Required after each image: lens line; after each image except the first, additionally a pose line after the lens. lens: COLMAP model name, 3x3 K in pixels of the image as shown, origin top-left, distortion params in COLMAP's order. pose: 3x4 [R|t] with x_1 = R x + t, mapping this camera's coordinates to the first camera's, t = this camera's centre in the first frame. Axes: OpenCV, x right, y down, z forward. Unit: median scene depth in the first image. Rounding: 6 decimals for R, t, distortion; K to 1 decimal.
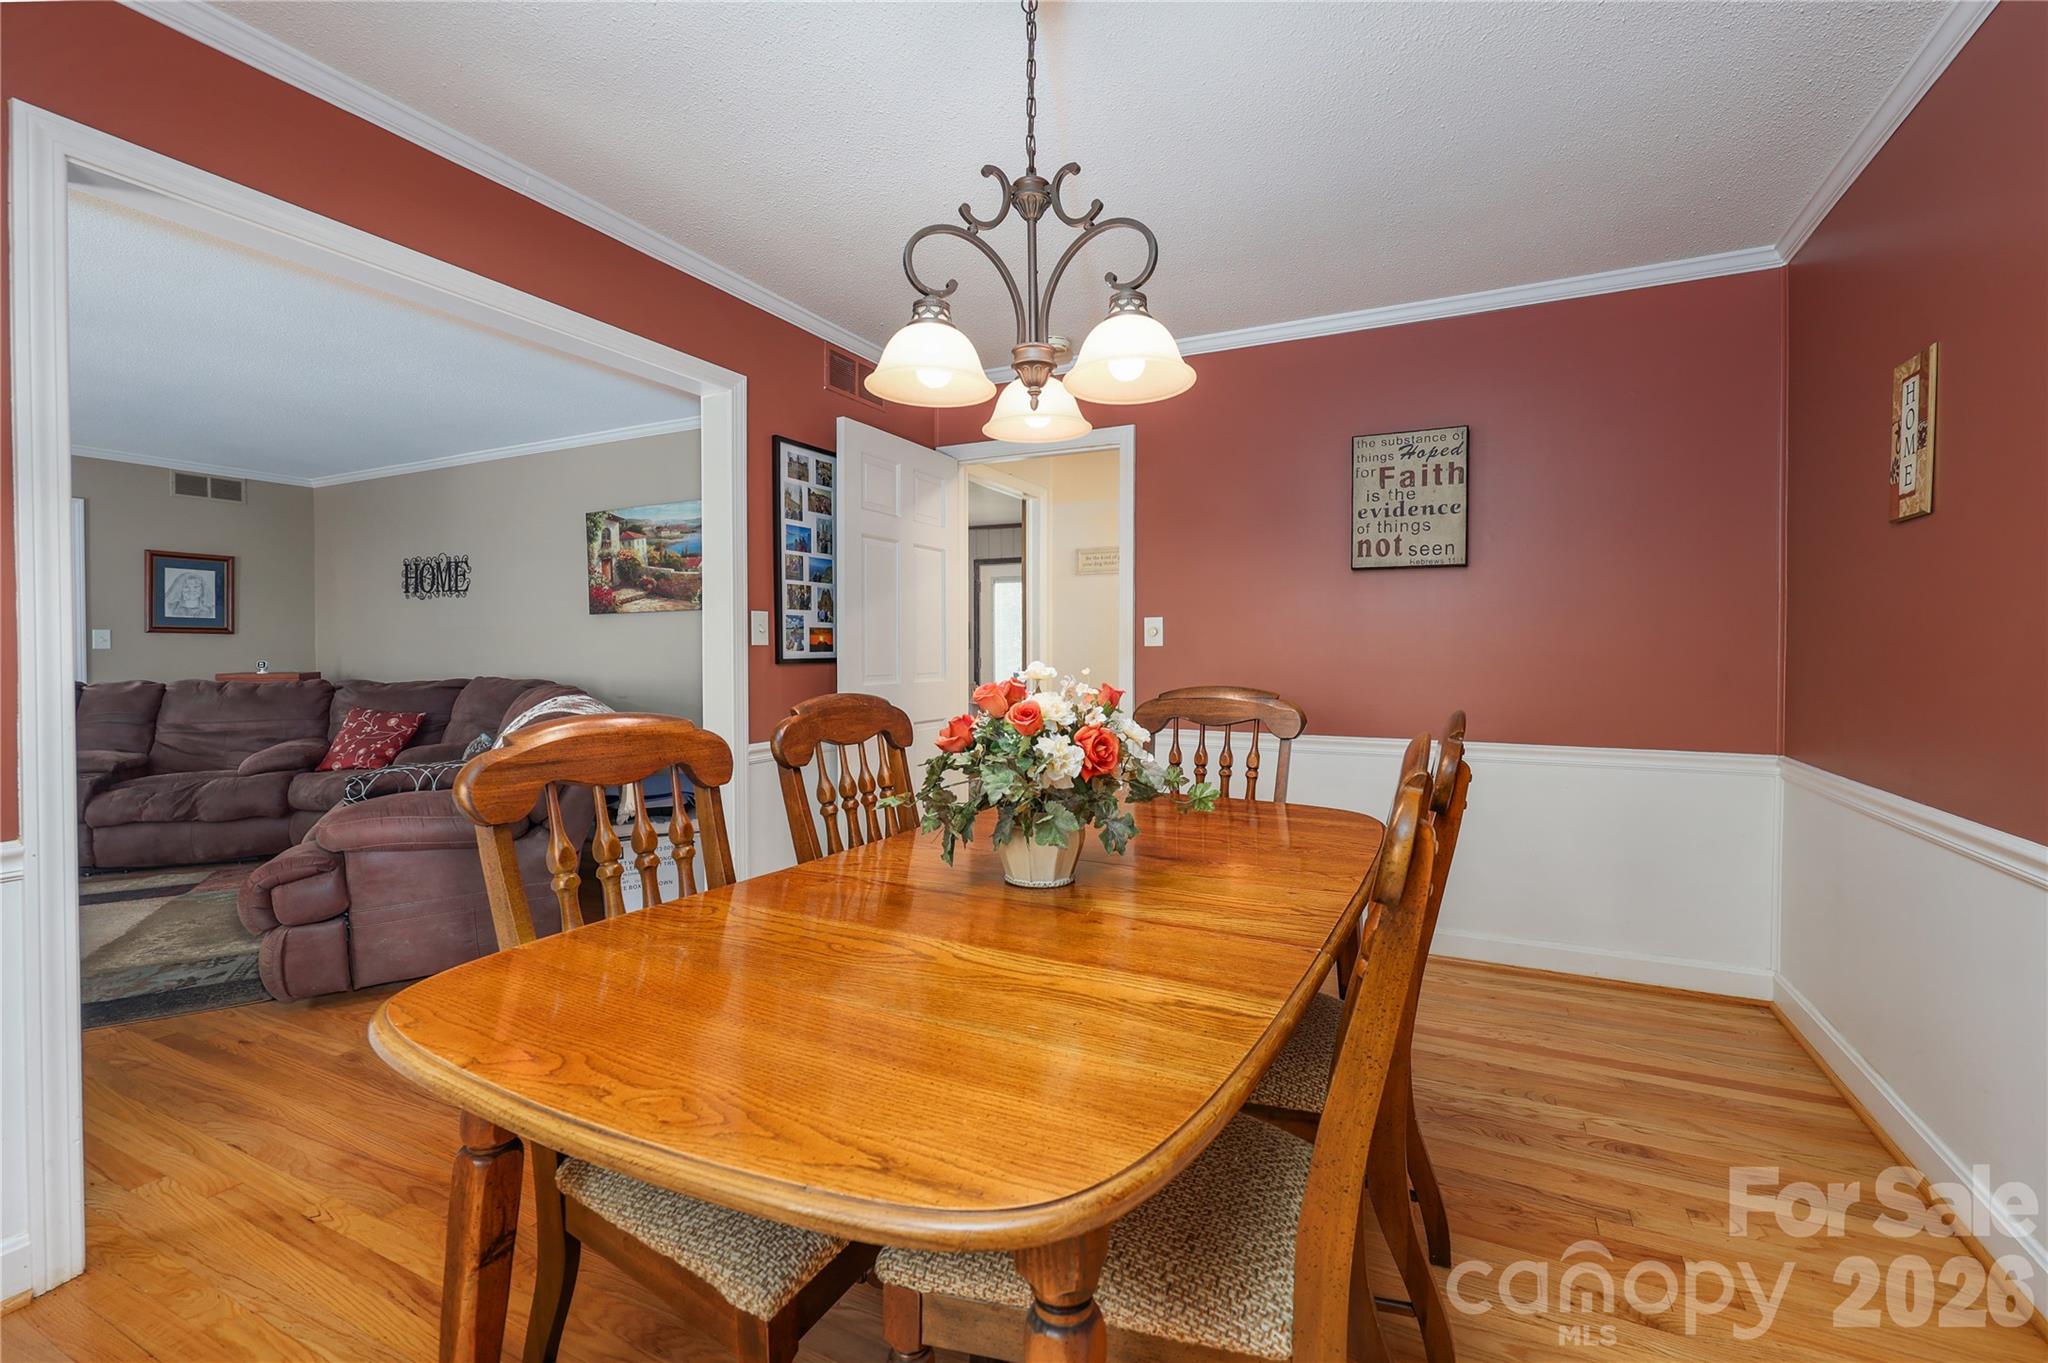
lens RADIAL K [[848.1, 0, 1029.8], [0, 848.1, 682.1], [0, 0, 1]] dist [-0.006567, 0.001185]
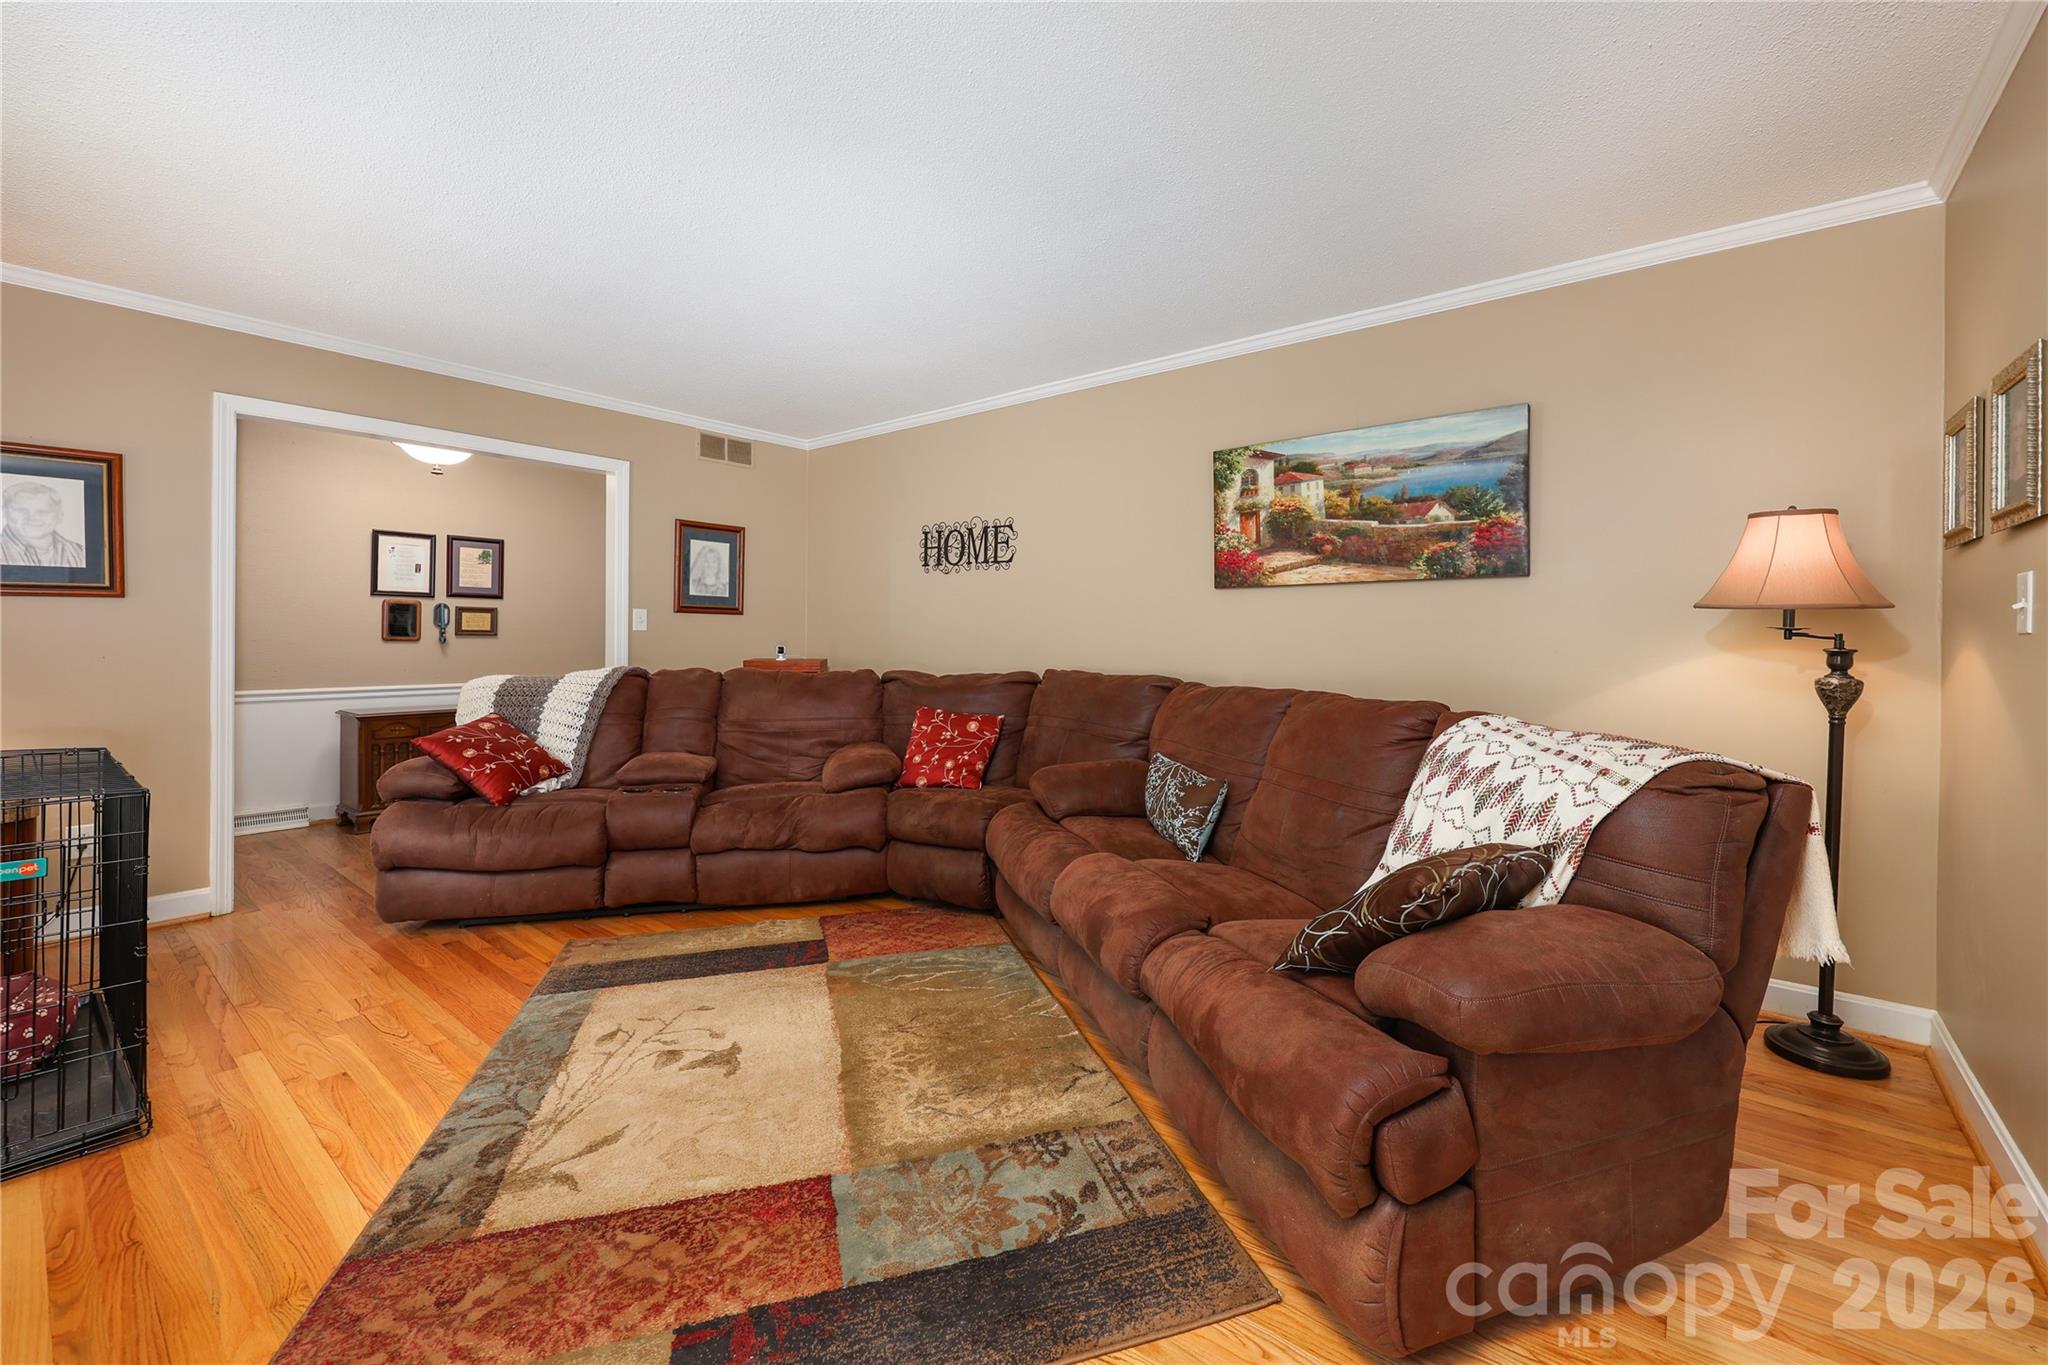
lens RADIAL K [[848.1, 0, 1016.5], [0, 848.1, 667.0], [0, 0, 1]] dist [-0.006567, 0.001185]
pose [[0.967193, 0.019066, -0.253325, -0.508592], [-0.020375, 0.999789, -0.002542, -0.006385], [0.253223, 0.007620, 0.967378, 0.247276]]
